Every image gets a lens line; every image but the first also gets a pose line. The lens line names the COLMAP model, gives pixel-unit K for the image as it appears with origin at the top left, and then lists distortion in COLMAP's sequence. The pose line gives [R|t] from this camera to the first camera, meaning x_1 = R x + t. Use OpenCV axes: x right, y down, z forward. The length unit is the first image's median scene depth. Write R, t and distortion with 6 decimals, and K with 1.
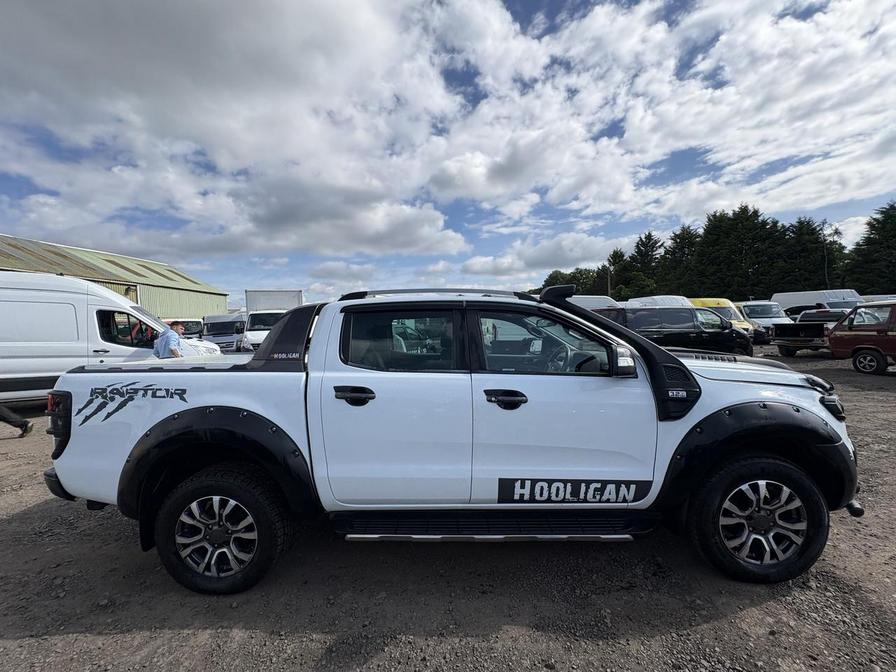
lens RADIAL K [[357.8, 0, 454.7], [0, 357.8, 341.4], [0, 0, 1]] dist [-0.001956, 0.000820]
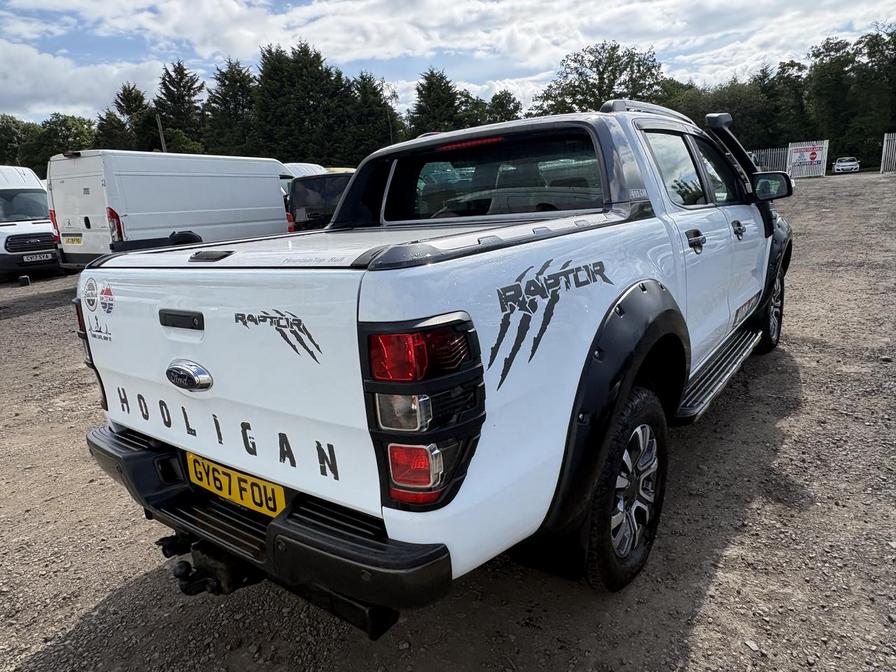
lens RADIAL K [[559.2, 0, 460.7], [0, 559.2, 330.5], [0, 0, 1]] dist [-0.005110, 0.006154]
pose [[0.590885, -0.217897, 0.776773, -1.544921], [0.095862, 0.974977, 0.200575, 0.046026], [-0.801041, -0.044054, 0.596987, 0.666627]]
